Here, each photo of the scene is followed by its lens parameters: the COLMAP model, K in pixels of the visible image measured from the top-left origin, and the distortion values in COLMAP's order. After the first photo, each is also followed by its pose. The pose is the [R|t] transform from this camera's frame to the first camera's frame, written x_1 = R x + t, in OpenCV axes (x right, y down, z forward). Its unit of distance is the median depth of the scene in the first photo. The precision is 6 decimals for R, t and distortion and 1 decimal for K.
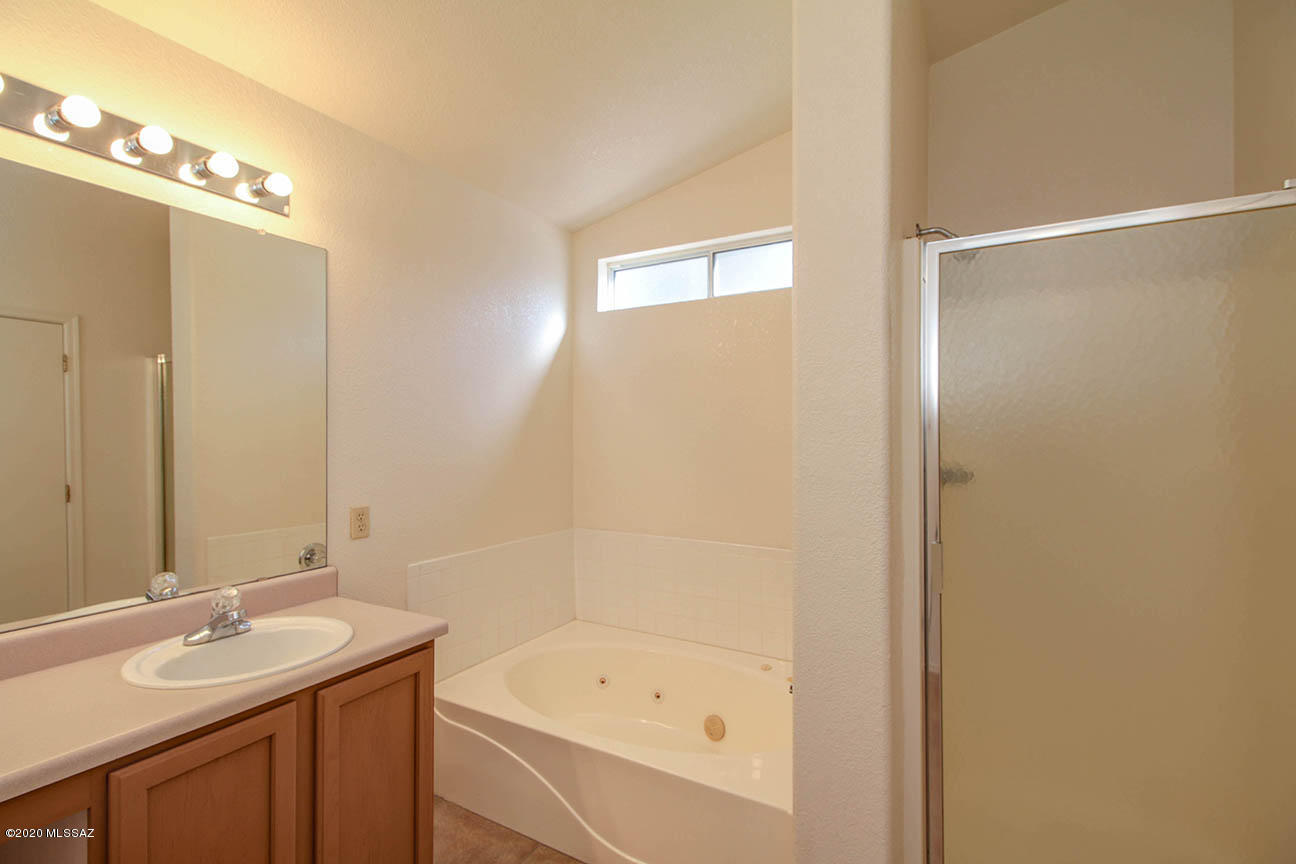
lens RADIAL K [[590.9, 0, 652.4], [0, 590.9, 429.5], [0, 0, 1]] dist [0.023122, -0.011324]
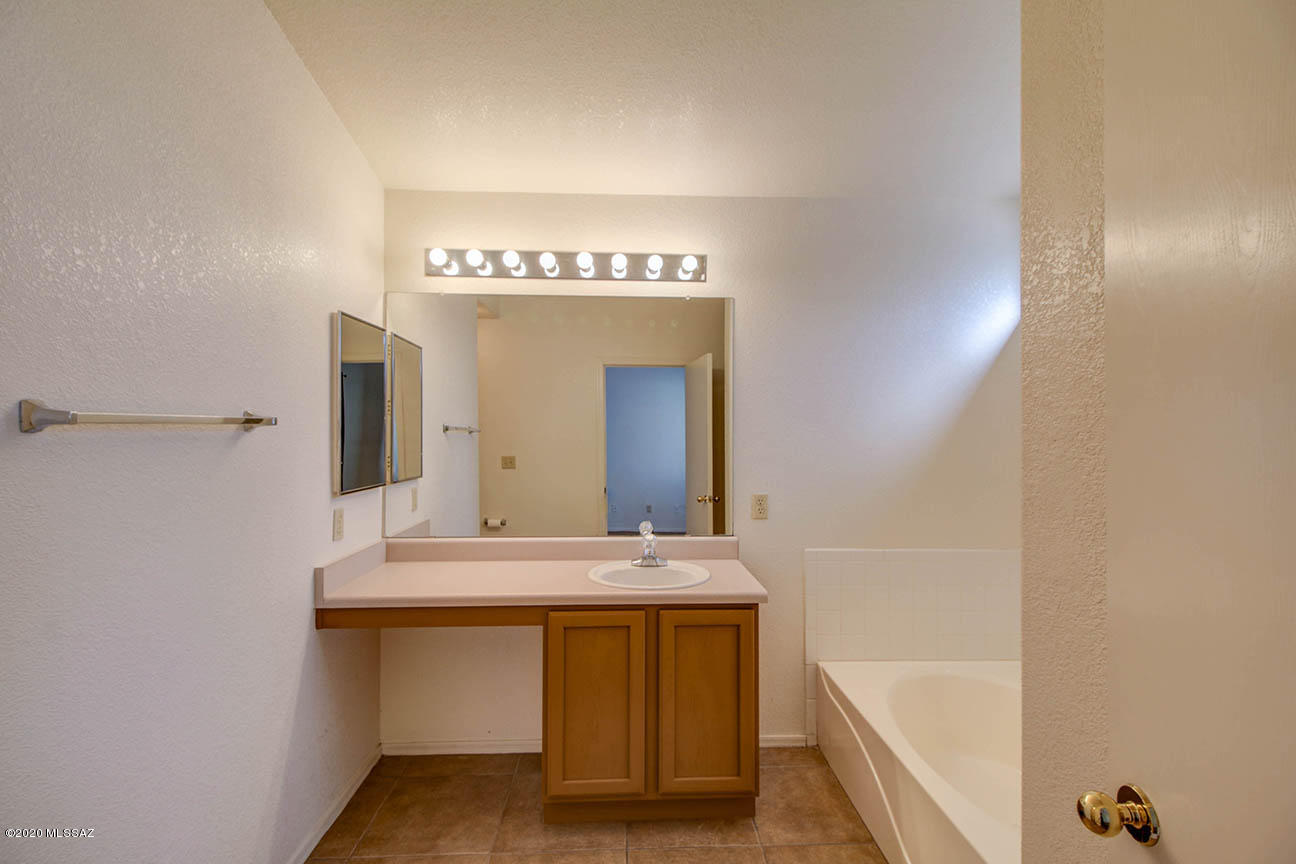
lens RADIAL K [[590.9, 0, 647.7], [0, 590.9, 432.5], [0, 0, 1]] dist [0.023122, -0.011324]
pose [[0.526733, -0.000635, -0.850031, 0.537062], [0.000089, 1.000000, -0.000692, -0.000172], [0.850031, 0.000289, 0.526733, 0.158906]]
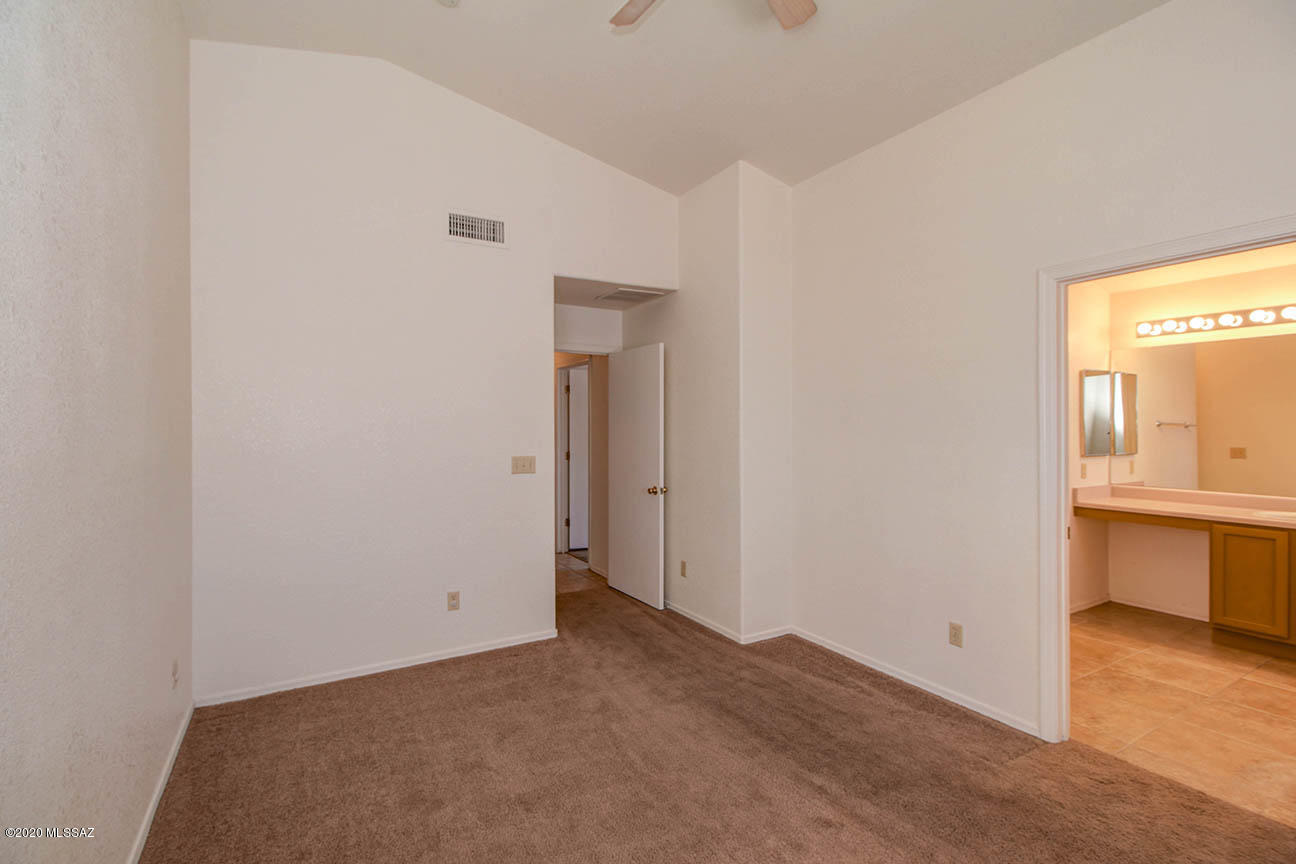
lens RADIAL K [[590.9, 0, 643.5], [0, 590.9, 426.9], [0, 0, 1]] dist [0.023122, -0.011324]
pose [[-0.509509, -0.002053, -0.860463, 2.313017], [0.001317, 0.999994, -0.003166, 0.004266], [0.860464, -0.002746, -0.509504, -0.058173]]
